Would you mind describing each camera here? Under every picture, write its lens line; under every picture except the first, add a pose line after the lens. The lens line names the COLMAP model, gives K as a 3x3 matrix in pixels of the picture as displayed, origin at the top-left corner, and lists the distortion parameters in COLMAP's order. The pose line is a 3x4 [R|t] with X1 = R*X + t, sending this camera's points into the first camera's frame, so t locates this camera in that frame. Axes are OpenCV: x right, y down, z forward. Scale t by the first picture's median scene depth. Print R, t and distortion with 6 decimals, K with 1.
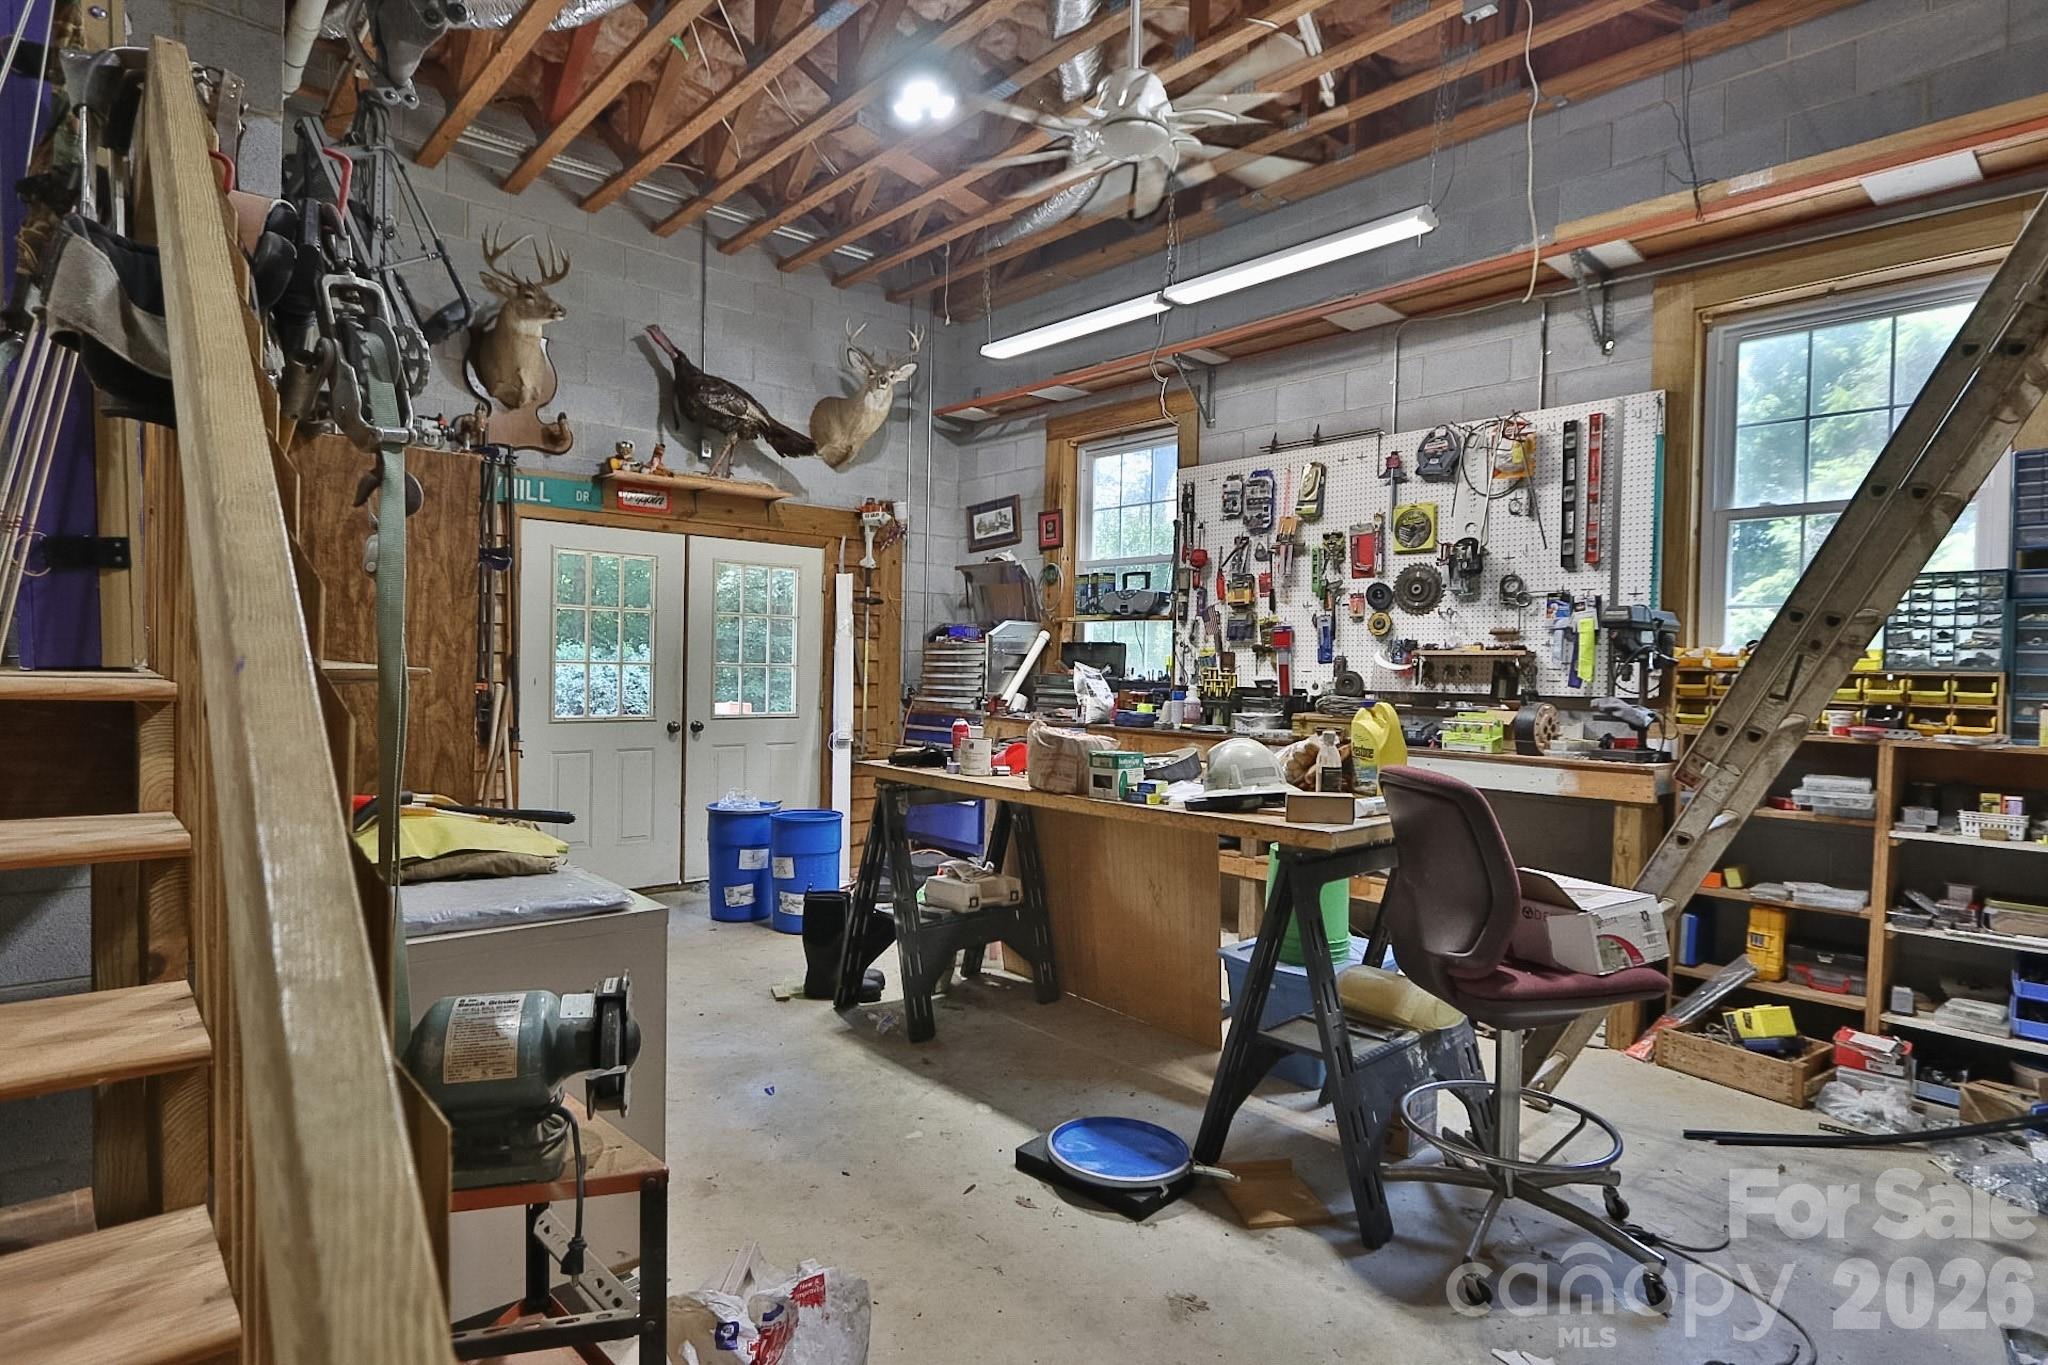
lens RADIAL K [[1055.8, 0, 1007.5], [0, 1055.8, 685.6], [0, 0, 1]] dist [-0.020433, 0.007669]
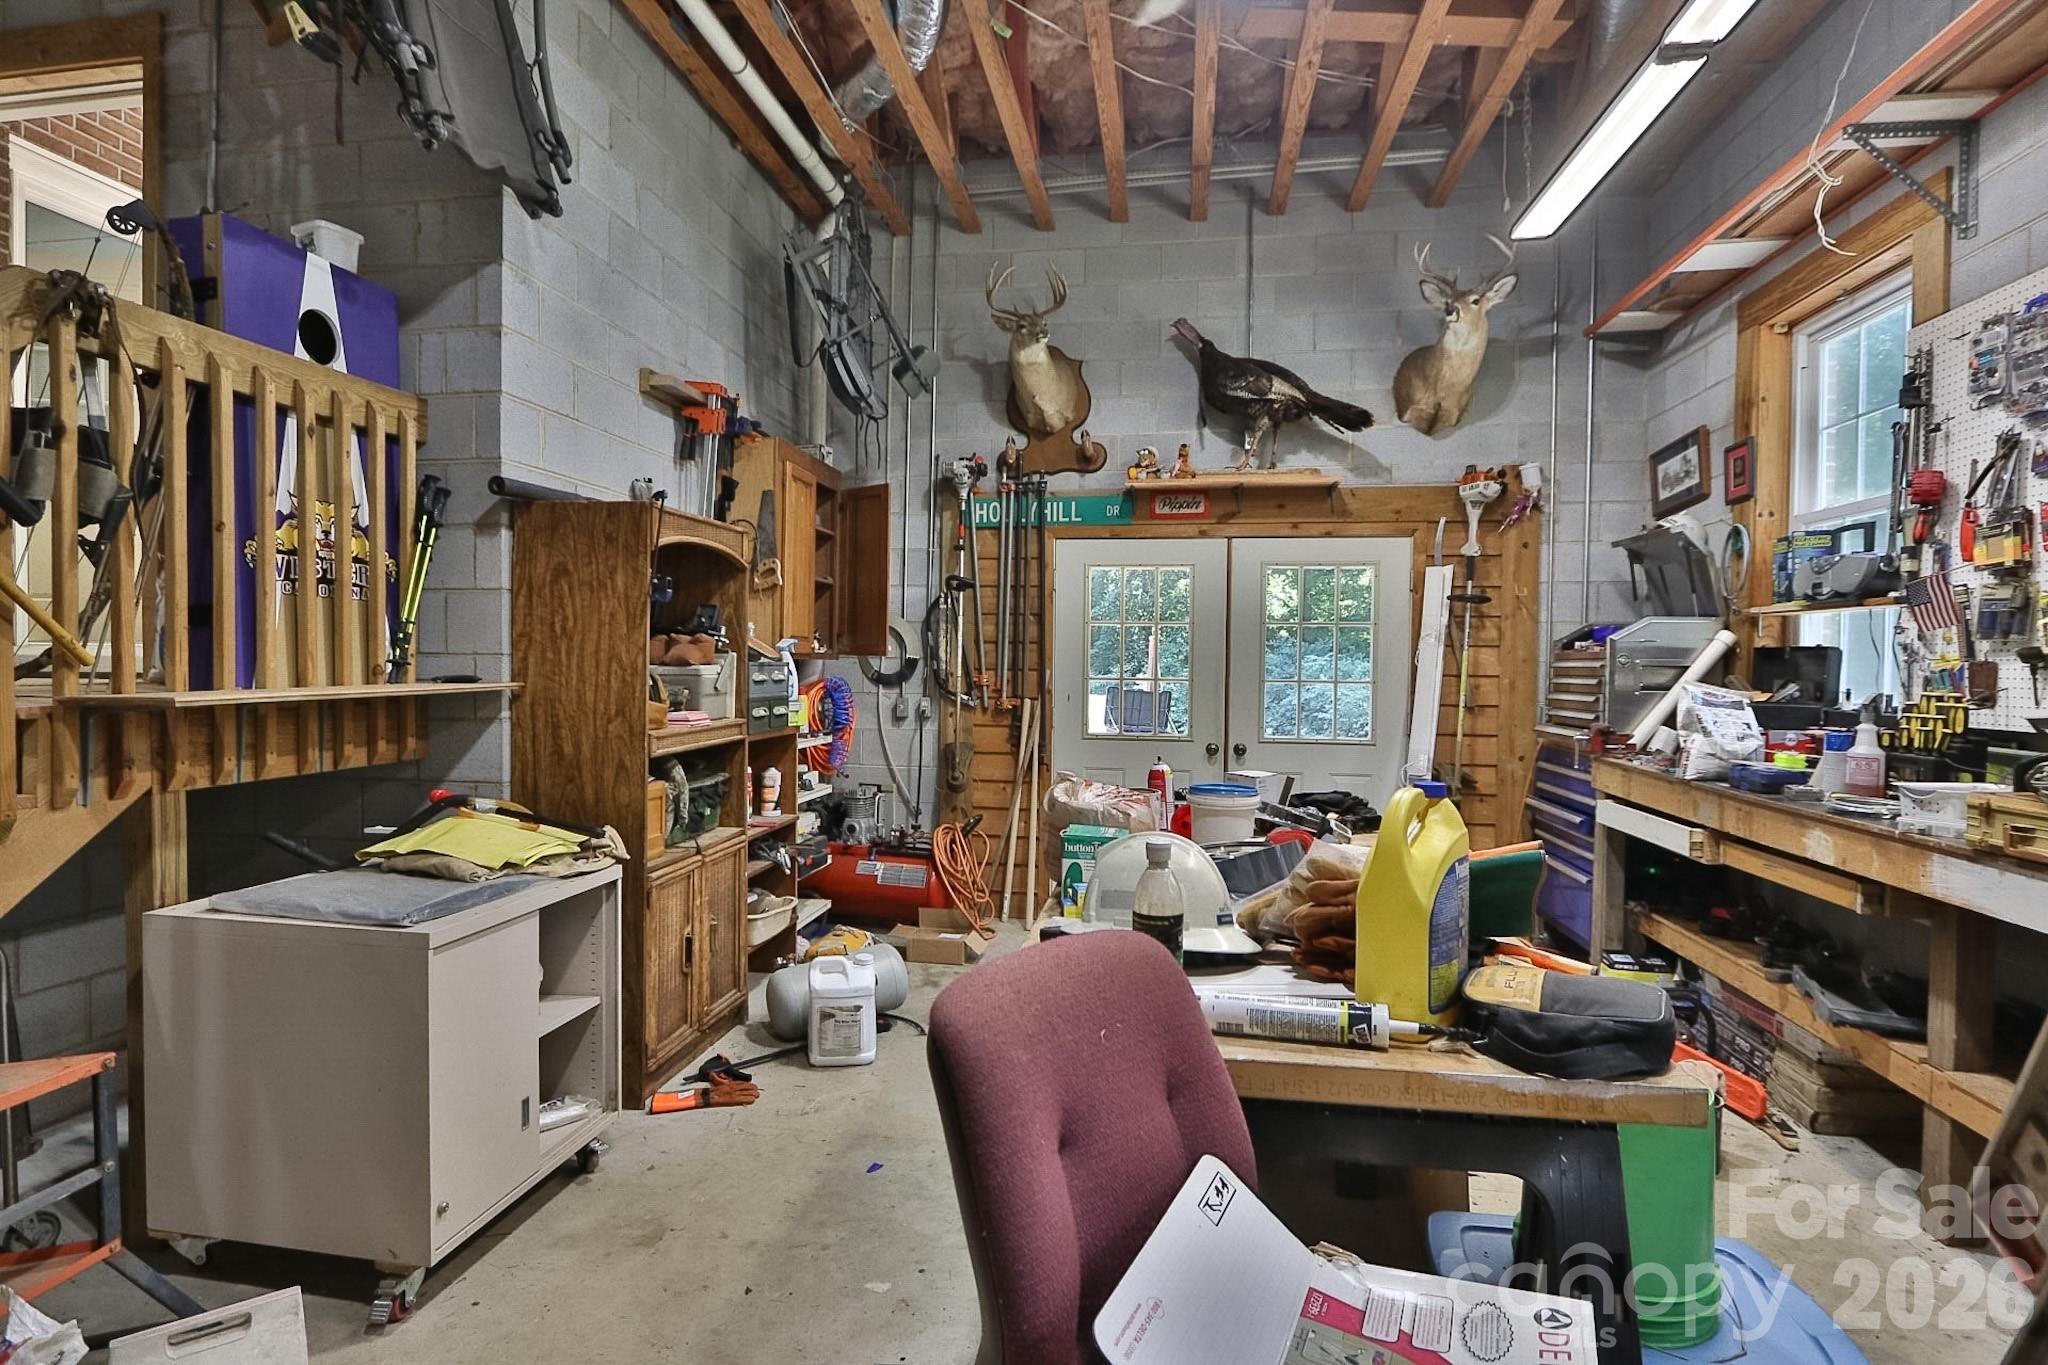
lens RADIAL K [[1055.8, 0, 1007.5], [0, 1055.8, 685.6], [0, 0, 1]] dist [-0.020433, 0.007669]
pose [[0.622378, 0.006951, -0.782686, 0.291618], [-0.013769, 0.999903, -0.002068, -0.011707], [0.782596, 0.012064, 0.622413, 0.287337]]
